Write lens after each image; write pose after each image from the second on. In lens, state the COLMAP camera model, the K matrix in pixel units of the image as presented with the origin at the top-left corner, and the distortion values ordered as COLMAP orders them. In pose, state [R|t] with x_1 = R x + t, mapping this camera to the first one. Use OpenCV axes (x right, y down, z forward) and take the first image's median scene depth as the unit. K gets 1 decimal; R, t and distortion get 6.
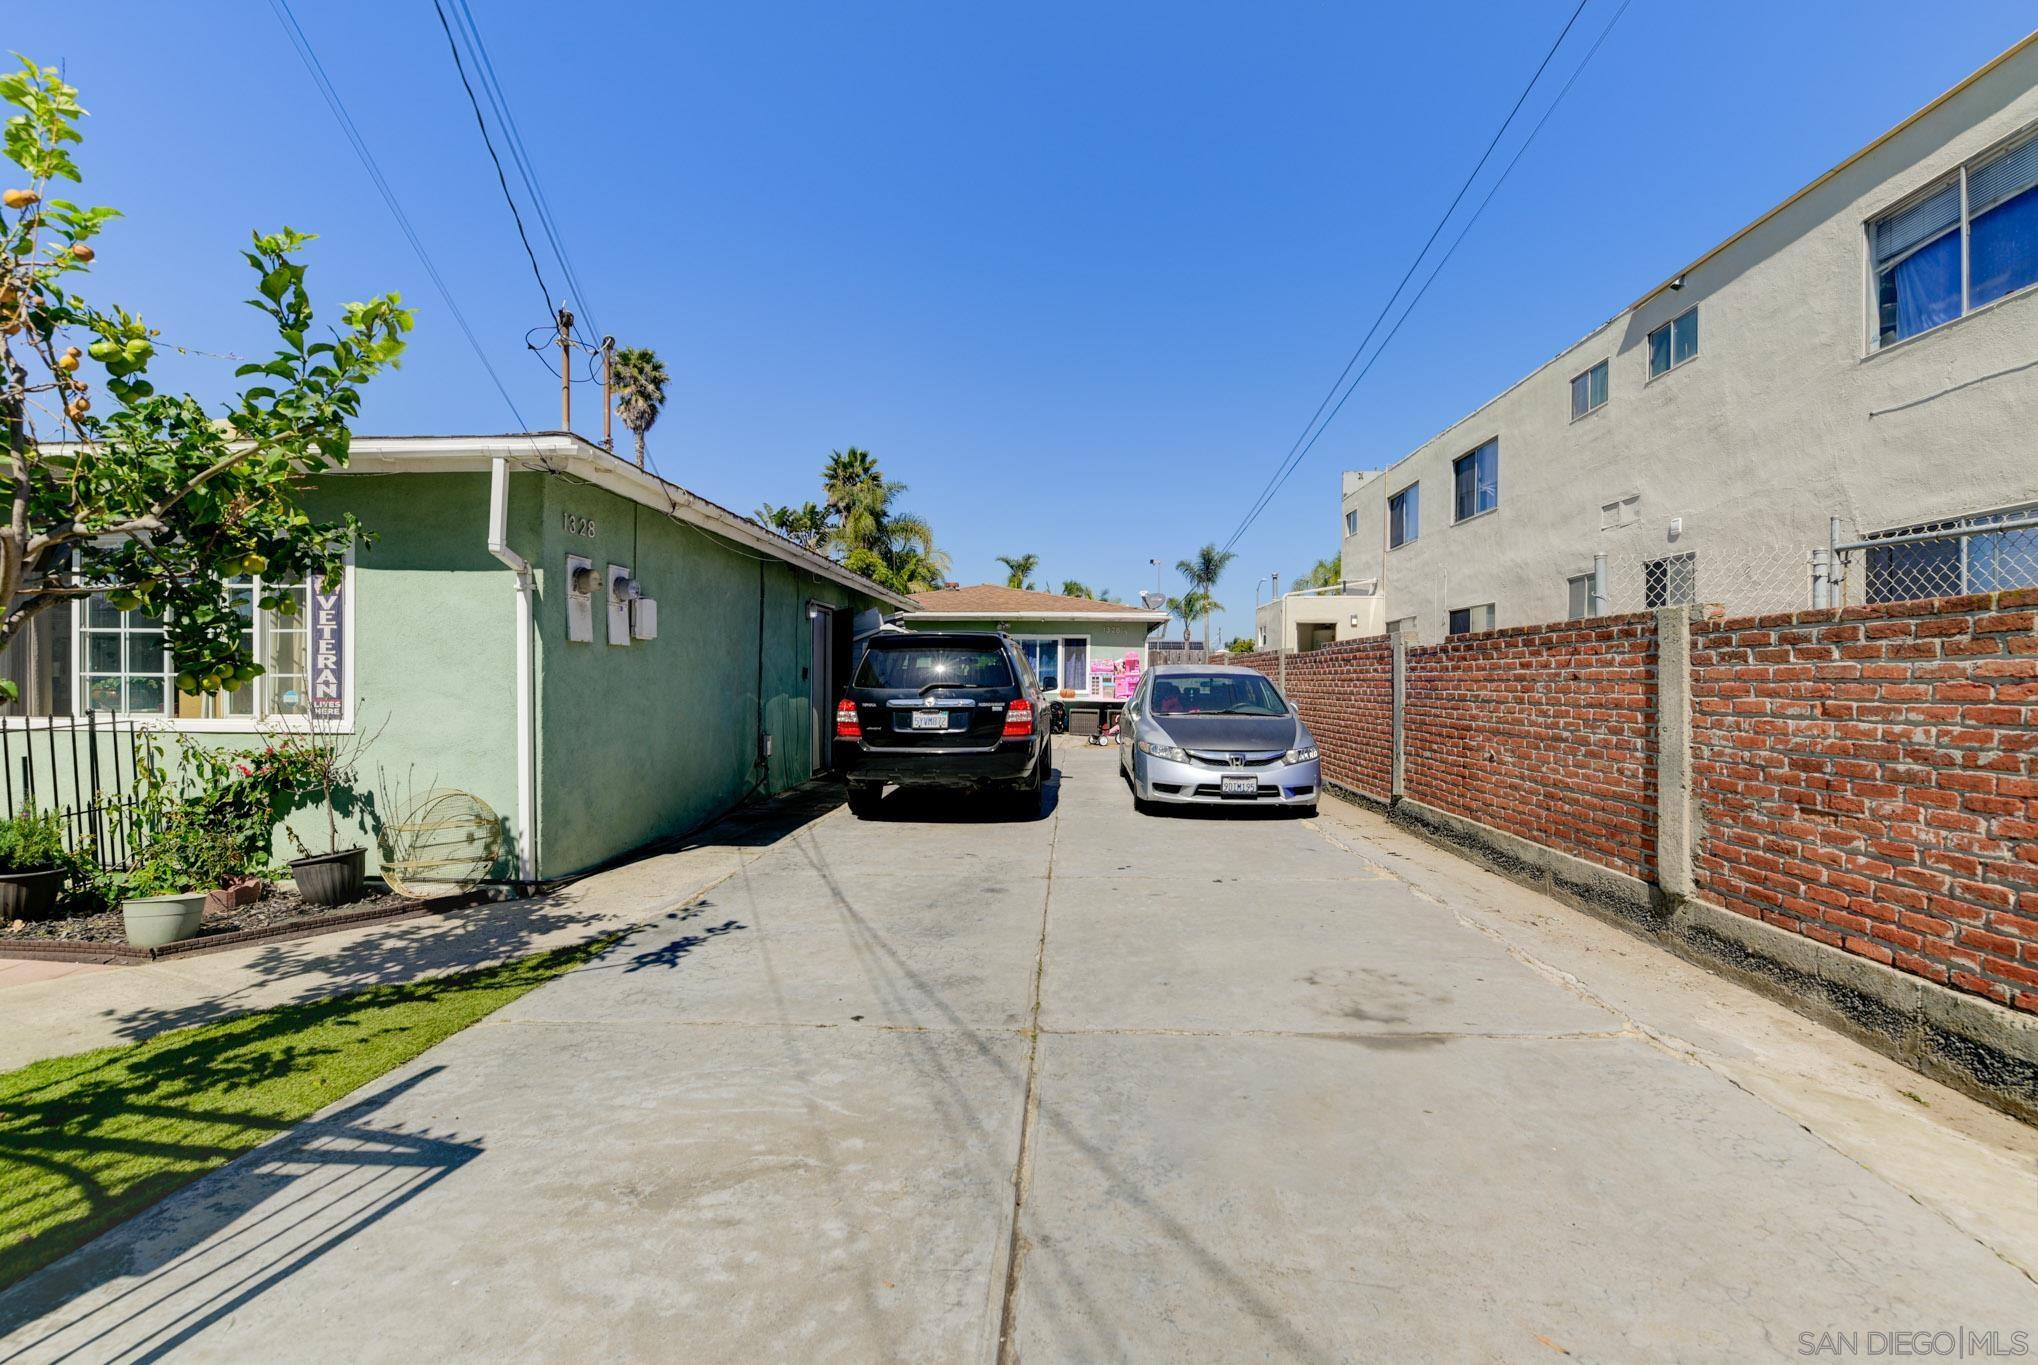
lens RADIAL K [[878.5, 0, 1031.6], [0, 878.5, 685.0], [0, 0, 1]] dist [-0.014494, -0.002242]
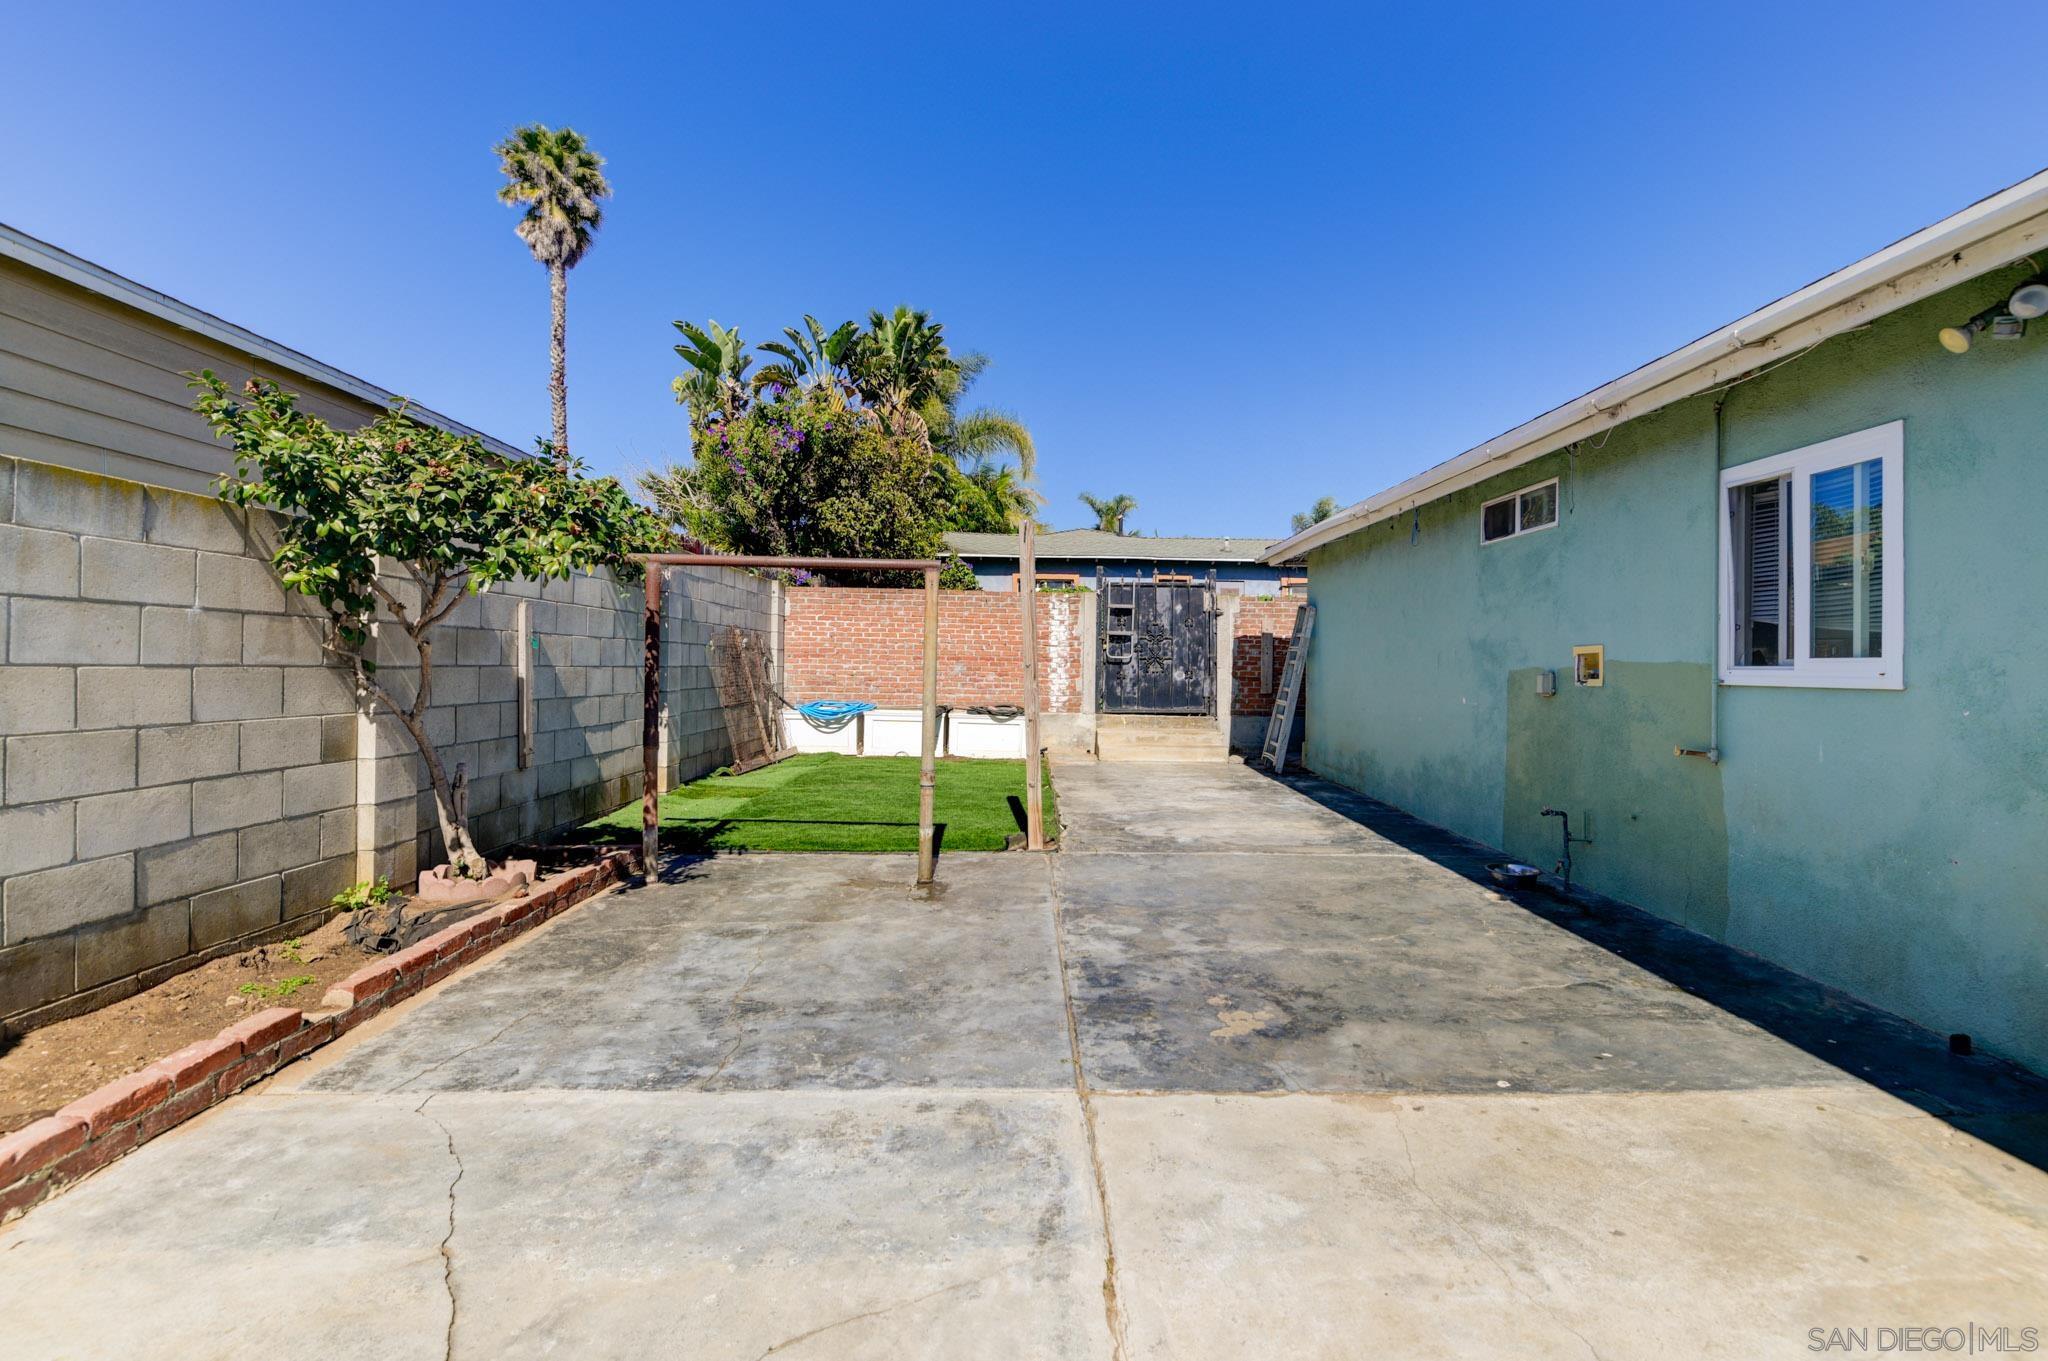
lens RADIAL K [[892.6, 0, 1053.8], [0, 892.6, 667.4], [0, 0, 1]] dist [0.002015, -0.007115]
pose [[0.997282, 0.001540, 0.073670, -1.330590], [-0.001227, 0.999990, -0.004297, -0.036763], [-0.073676, 0.004195, 0.997273, 3.196079]]
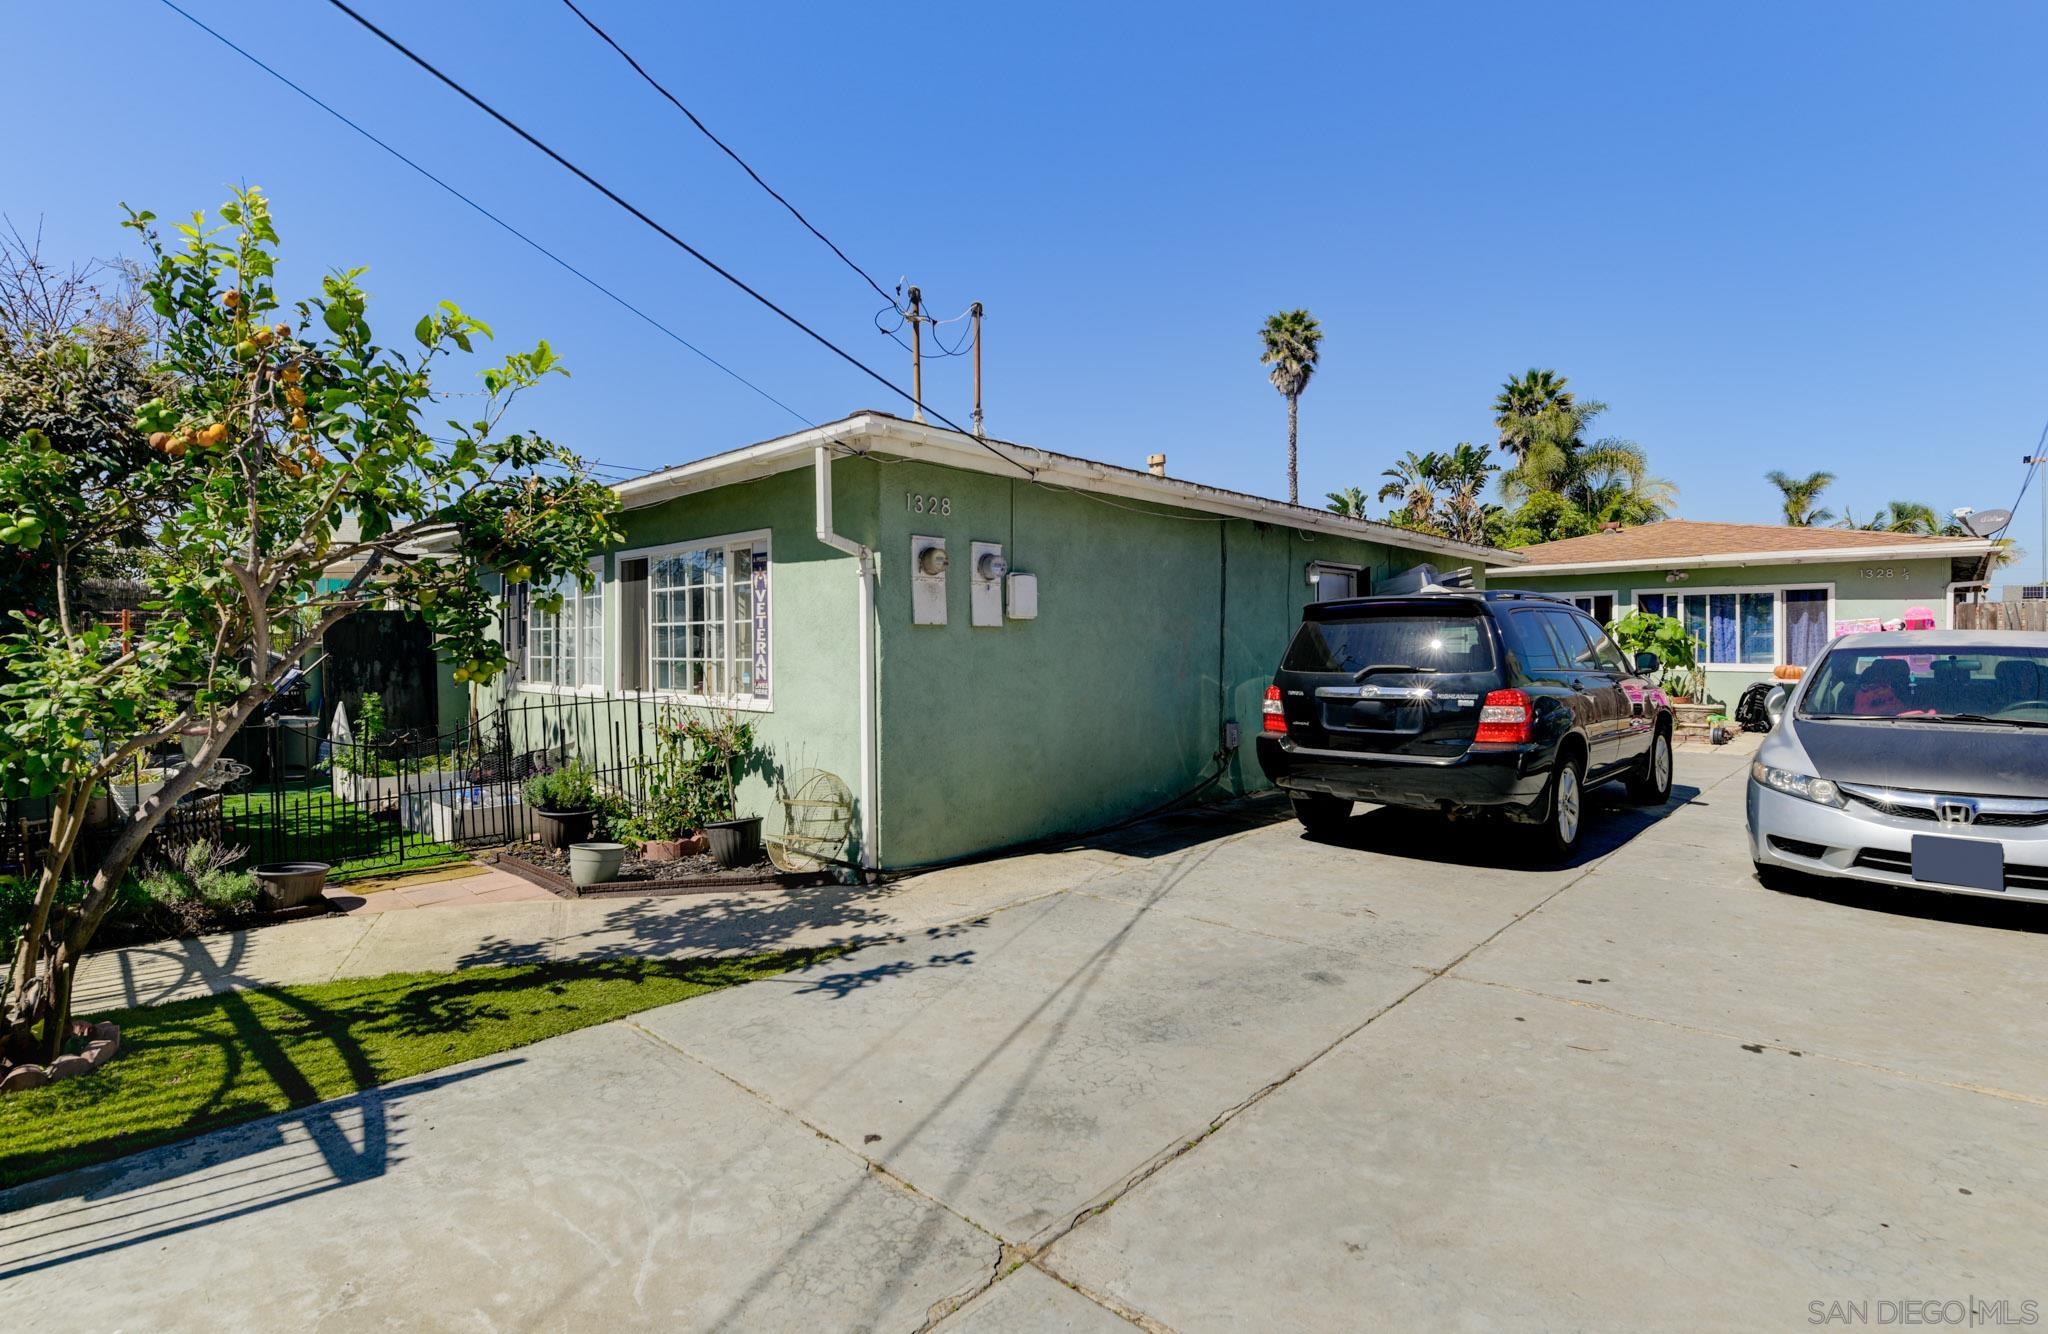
lens RADIAL K [[940.9, 0, 1052.7], [0, 940.9, 649.9], [0, 0, 1]] dist [-0.001671, -0.003166]
pose [[0.760662, -0.006540, -0.649115, 0.244758], [0.003337, 0.999975, -0.006165, -0.013861], [0.649140, 0.002523, 0.760665, 0.279557]]
